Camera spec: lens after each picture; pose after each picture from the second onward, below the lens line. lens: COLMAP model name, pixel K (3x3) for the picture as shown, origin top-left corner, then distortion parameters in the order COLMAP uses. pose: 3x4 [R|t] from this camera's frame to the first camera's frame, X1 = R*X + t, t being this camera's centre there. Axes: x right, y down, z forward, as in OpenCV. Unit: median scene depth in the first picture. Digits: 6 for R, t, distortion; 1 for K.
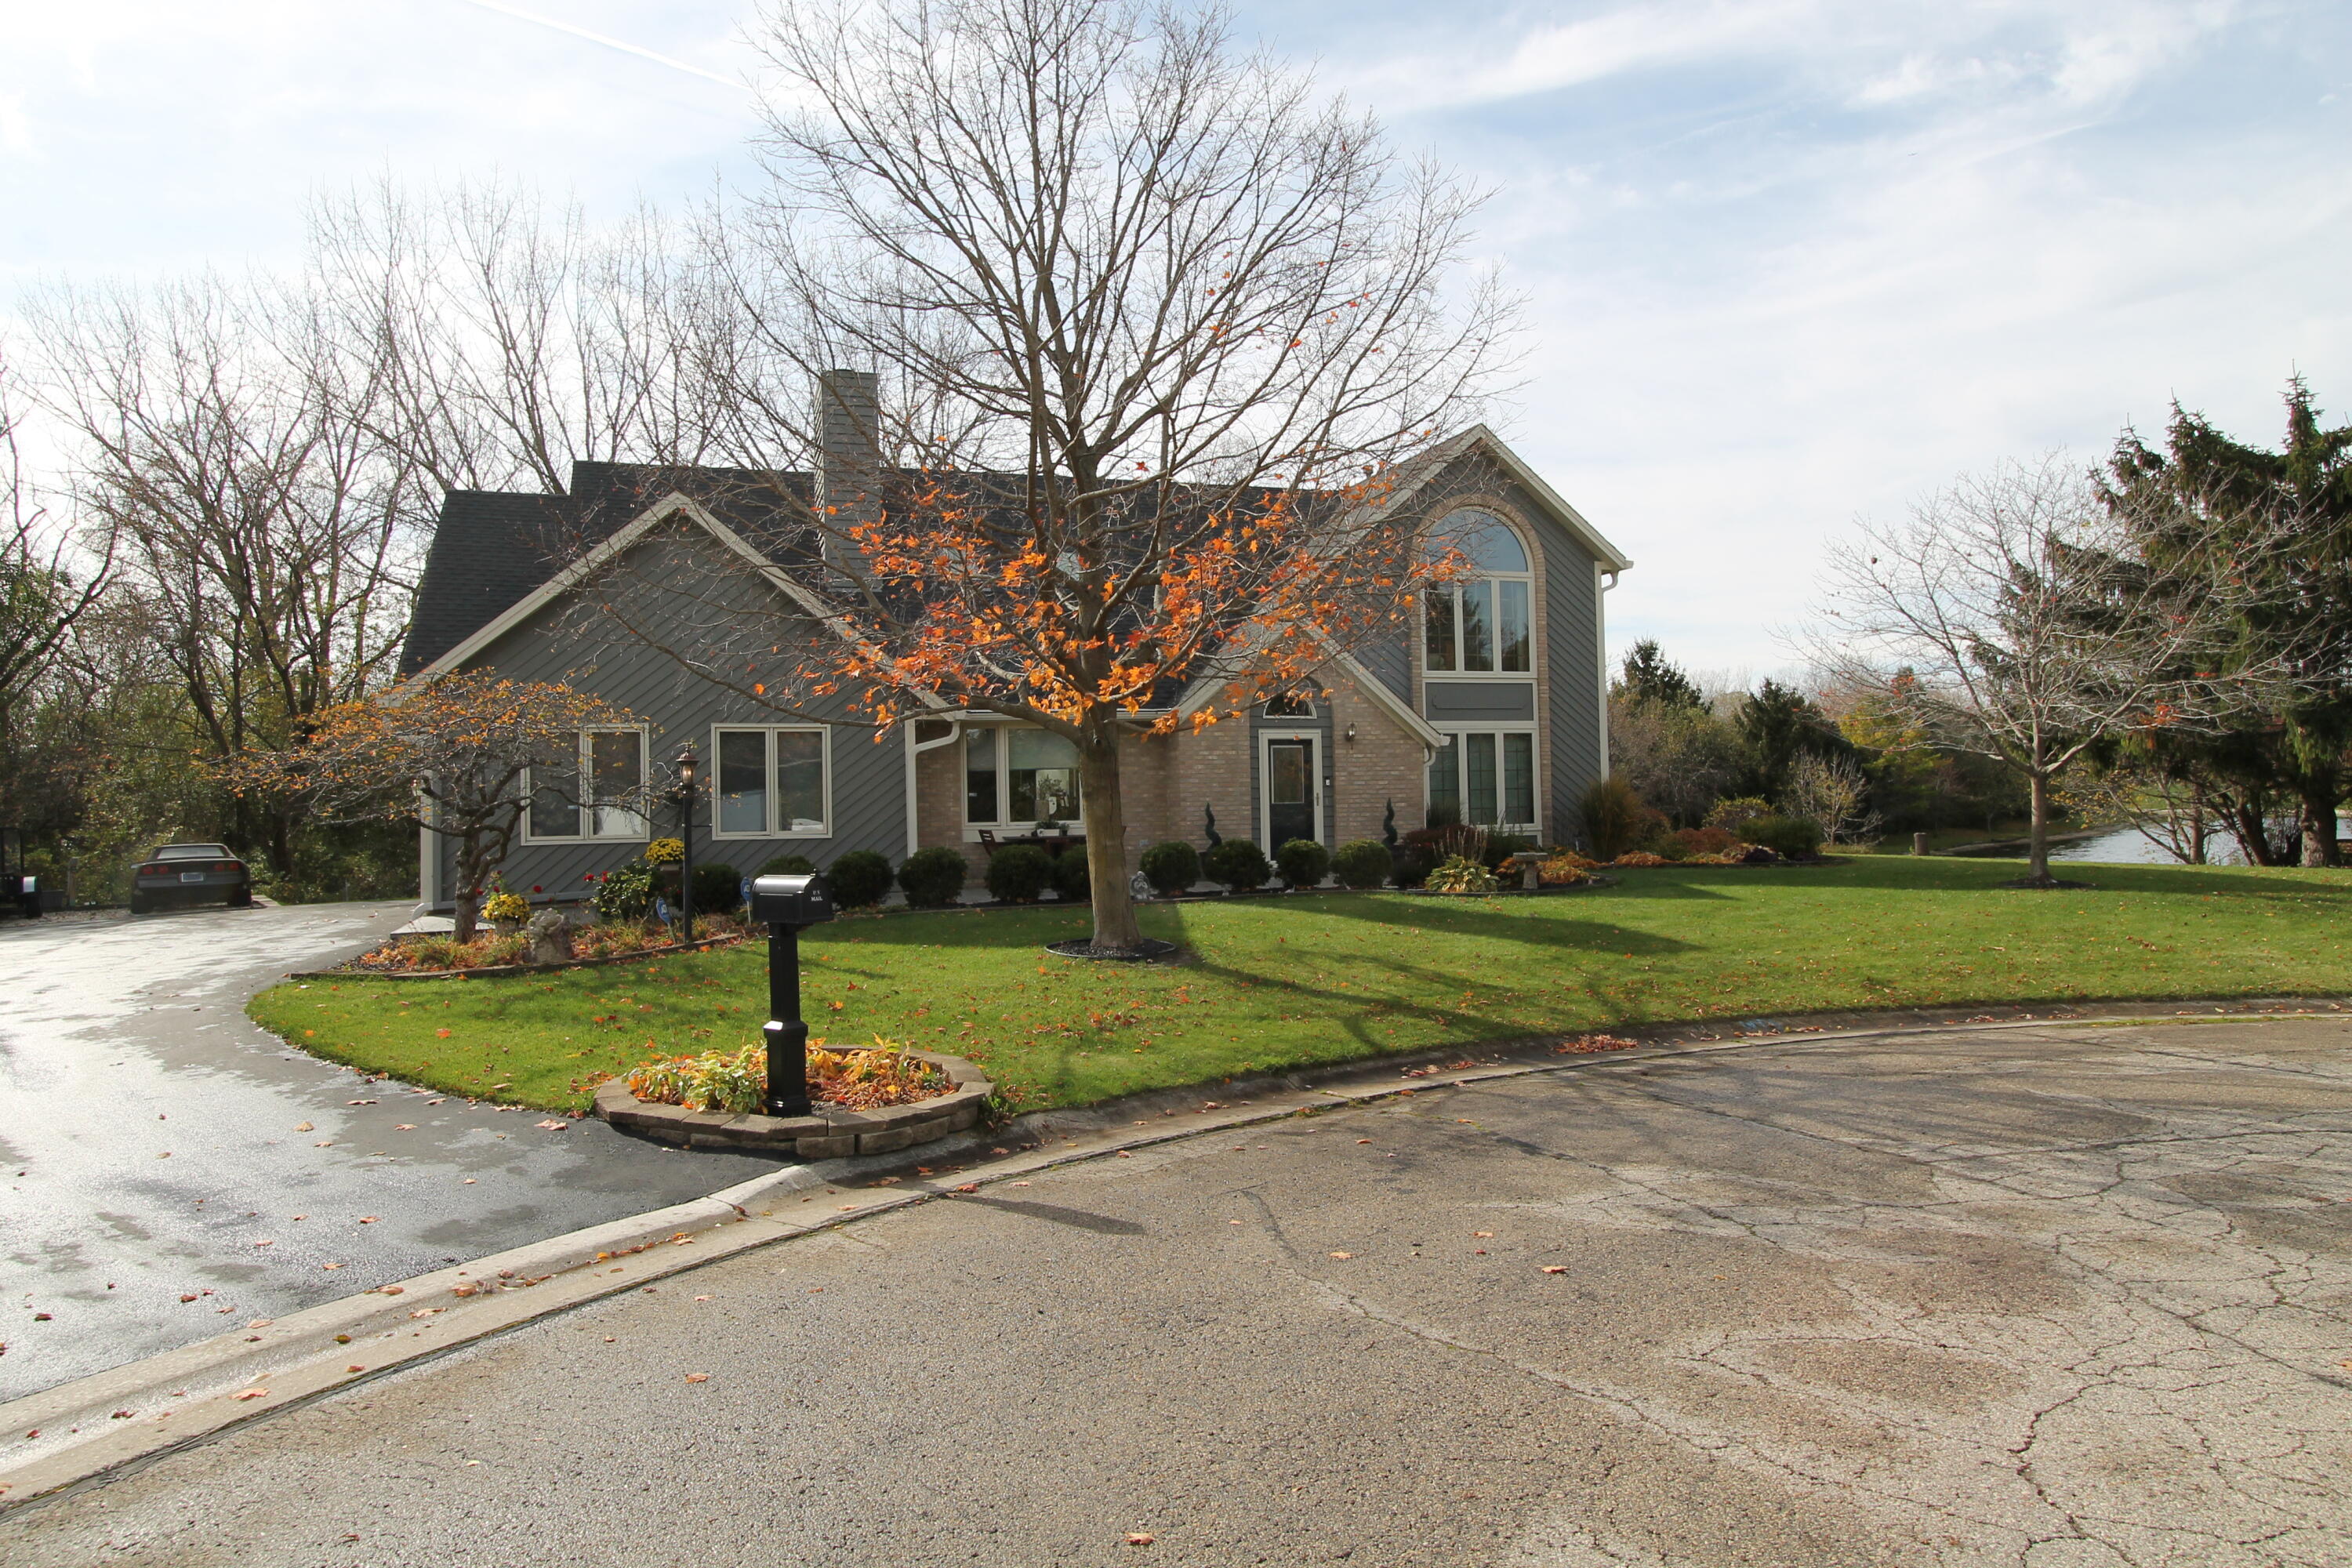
lens RADIAL K [[1475.2, 0, 1164.9], [0, 1475.2, 731.7], [0, 0, 1]] dist [-0.010374, 0.002346]
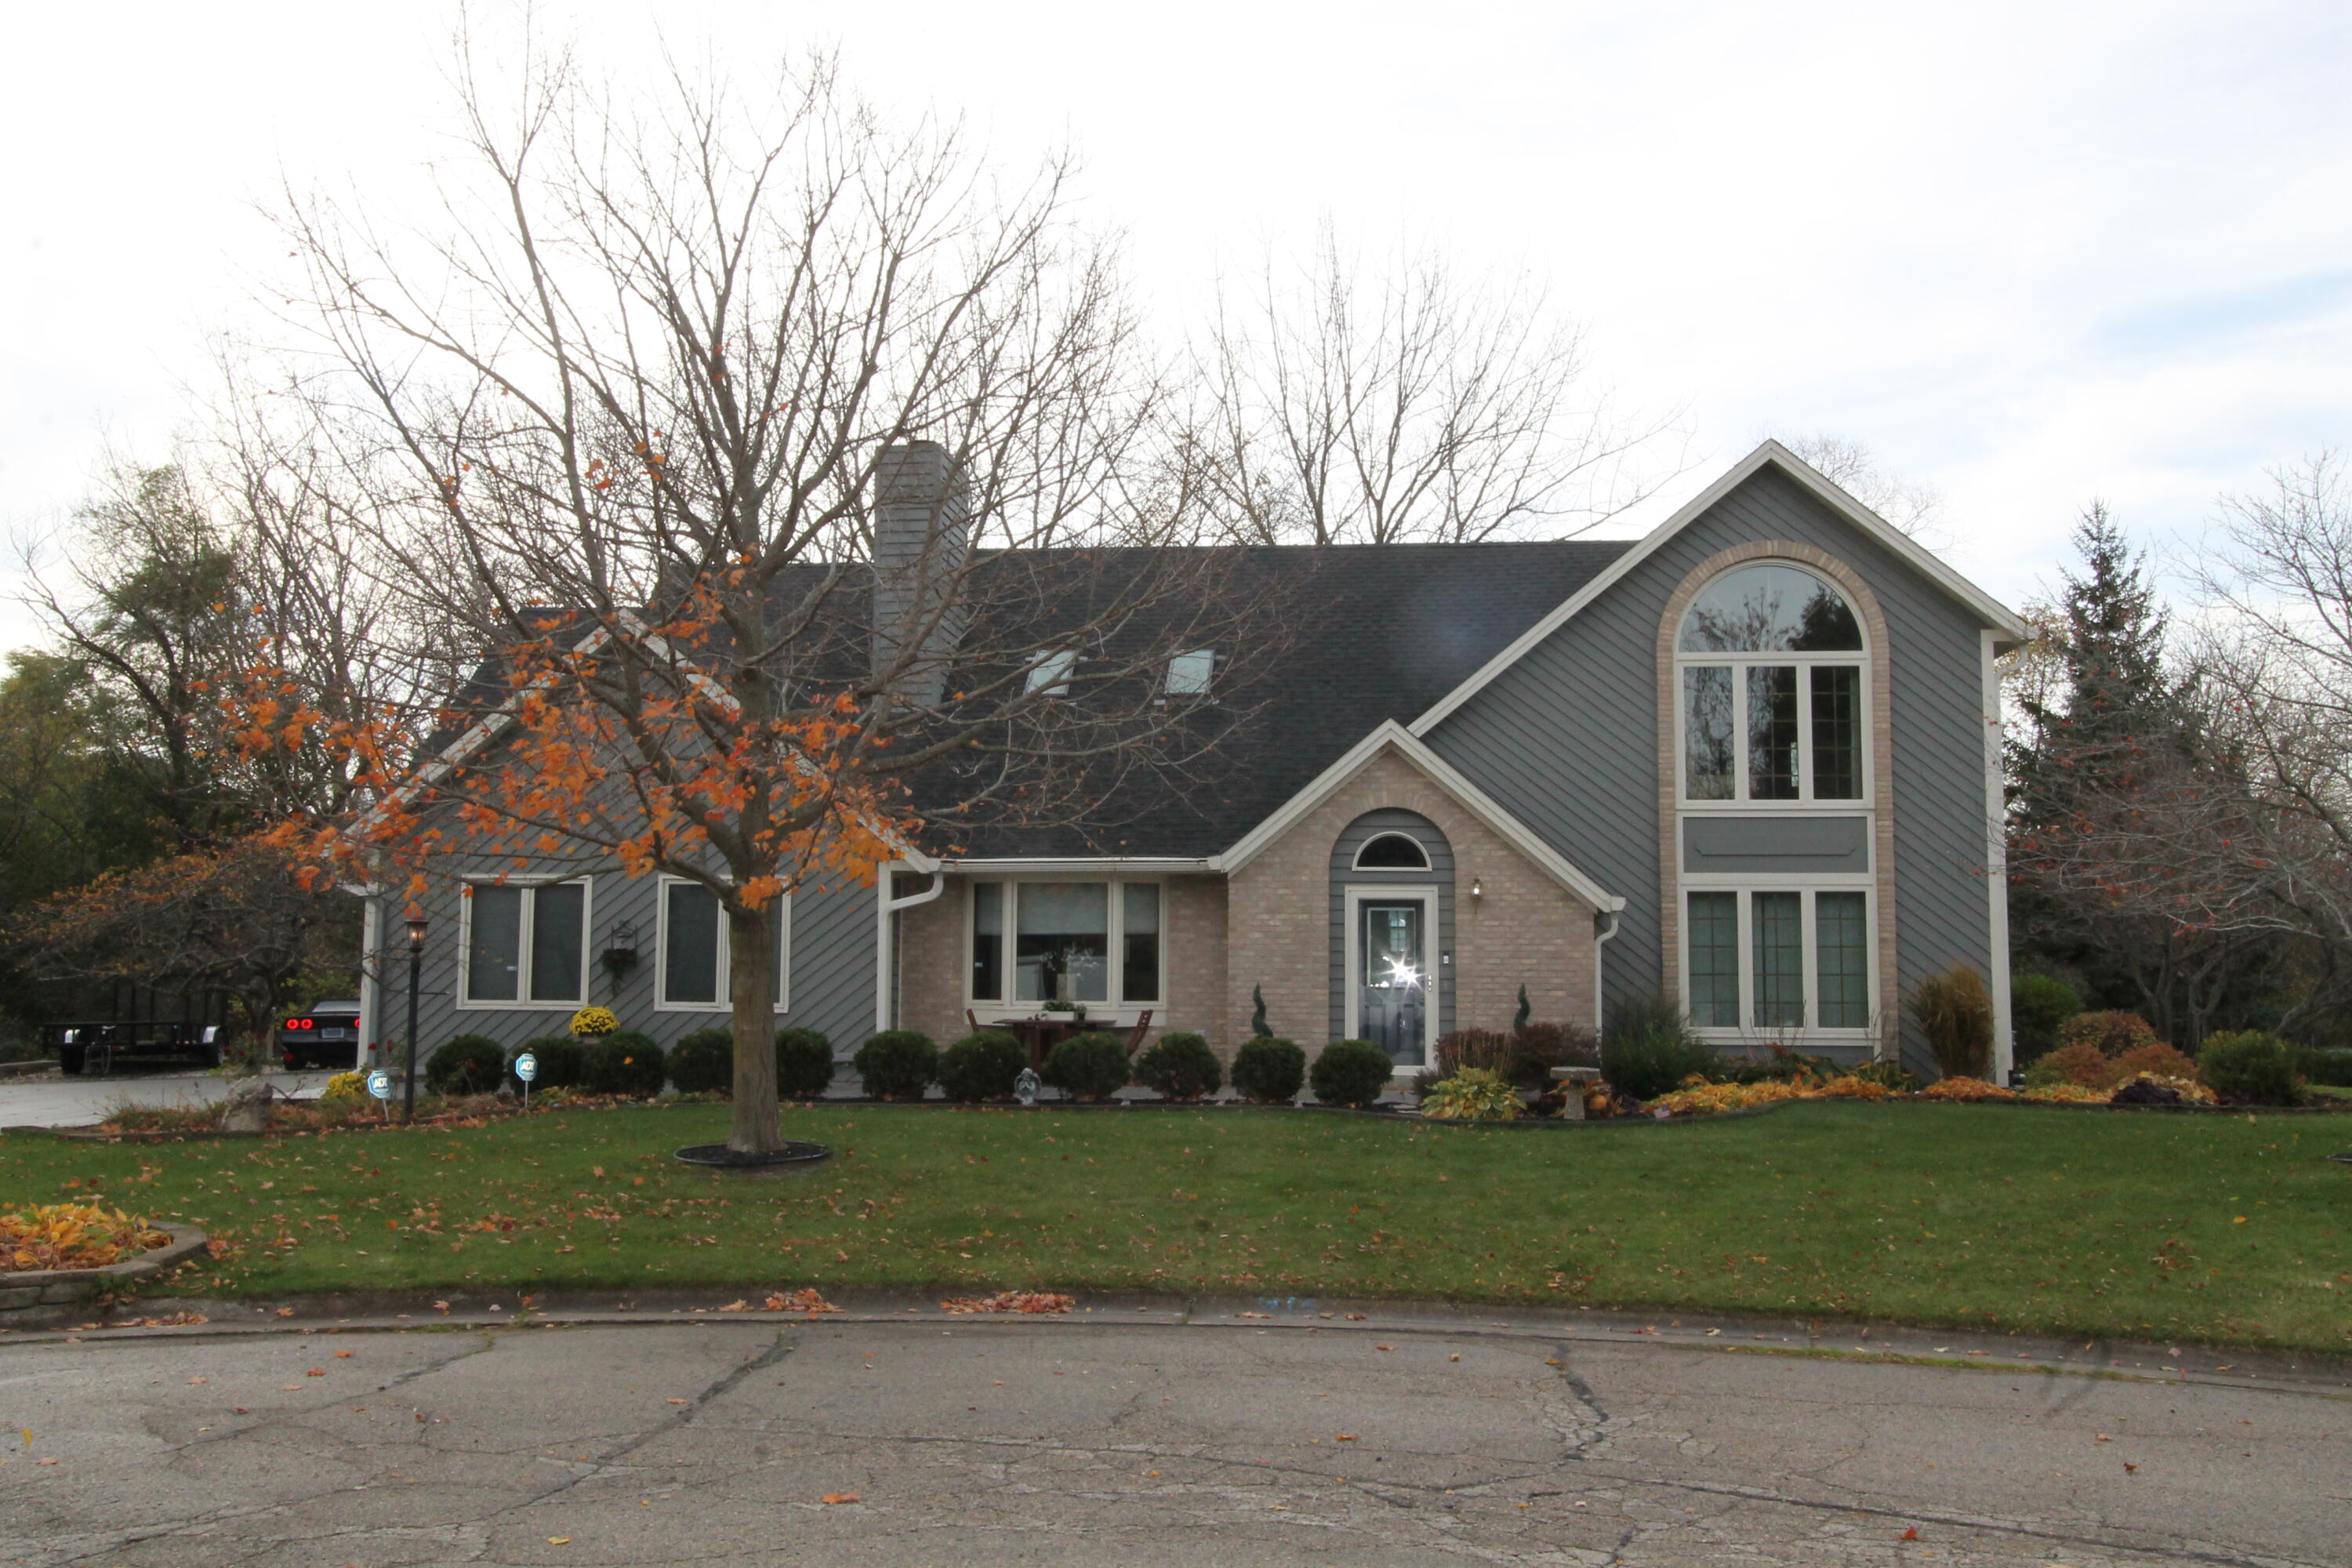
lens RADIAL K [[2147.2, 0, 1179.0], [0, 2147.2, 778.0], [0, 0, 1]] dist [-0.008771, 0.000000]
pose [[0.910264, -0.010198, -0.413902, 0.450367], [-0.005332, 0.999325, -0.036348, -0.016559], [0.413993, 0.035294, 0.909596, -0.016142]]
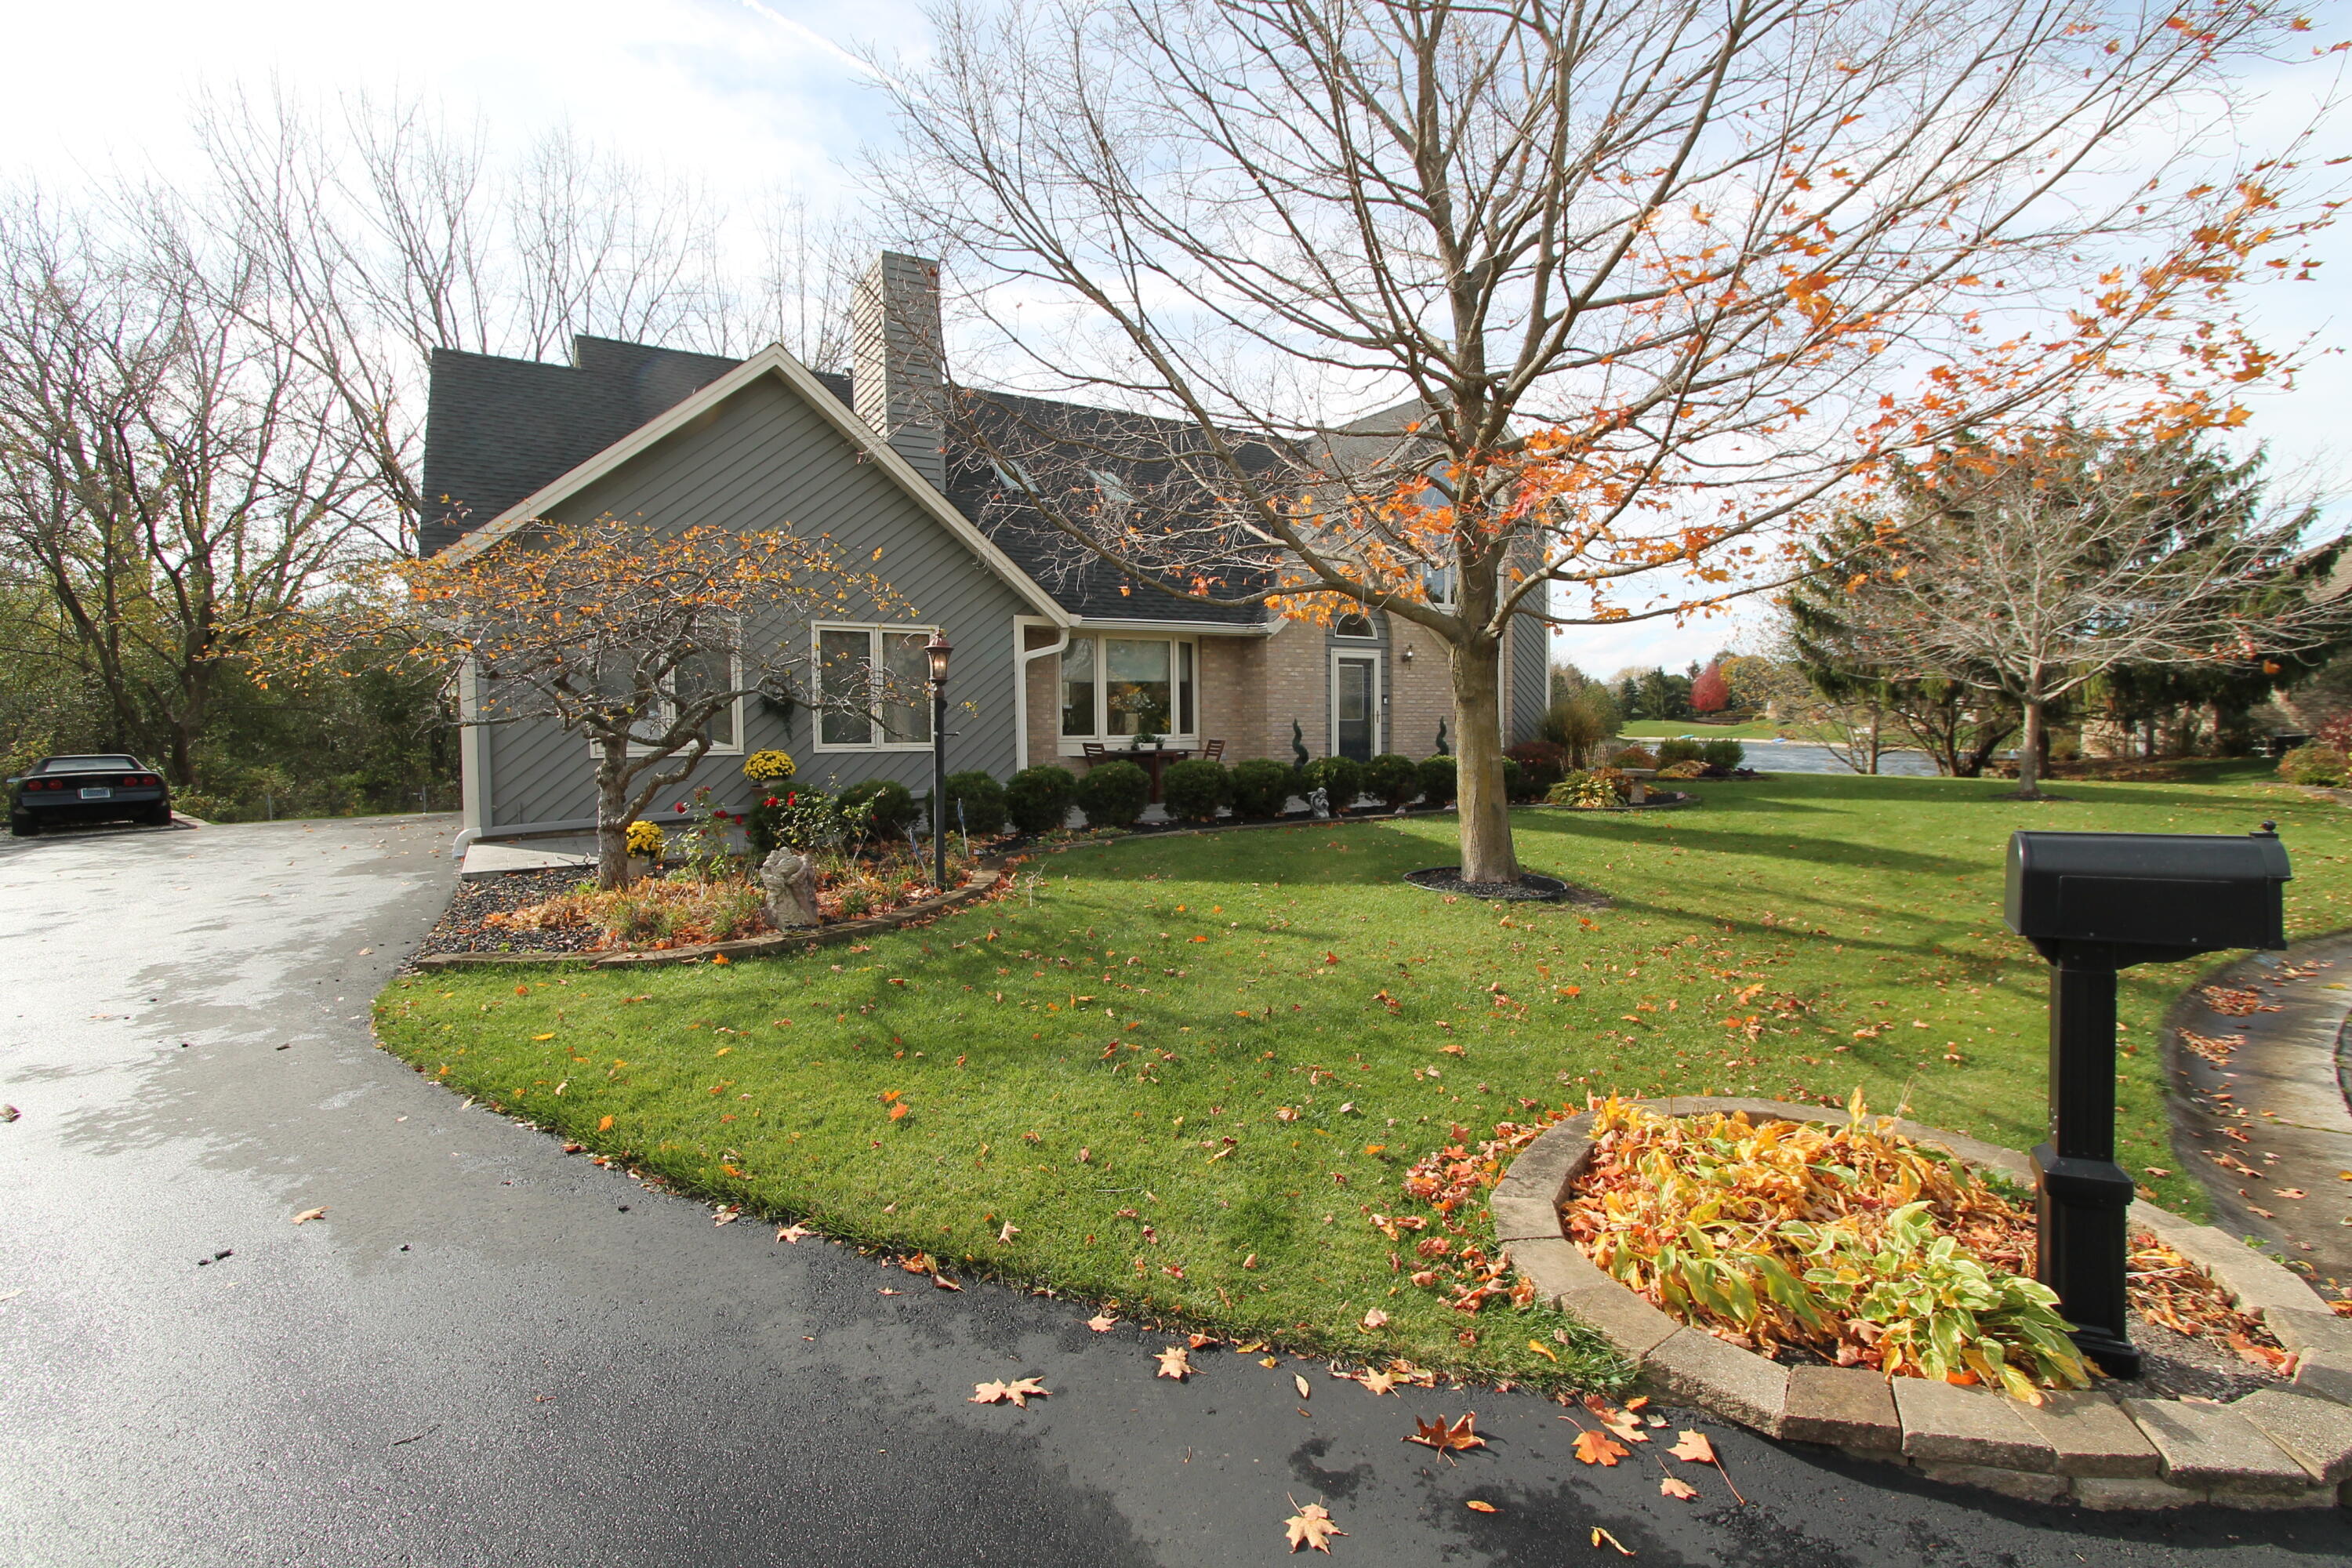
lens RADIAL K [[1100.7, 0, 1181.7], [0, 1100.7, 778.8], [0, 0, 1]] dist [-0.019487, 0.002624]
pose [[0.972355, -0.000548, 0.233509, -0.225701], [-0.021771, 0.995429, 0.092990, 0.021025], [-0.232492, -0.095503, 0.967898, 0.282216]]
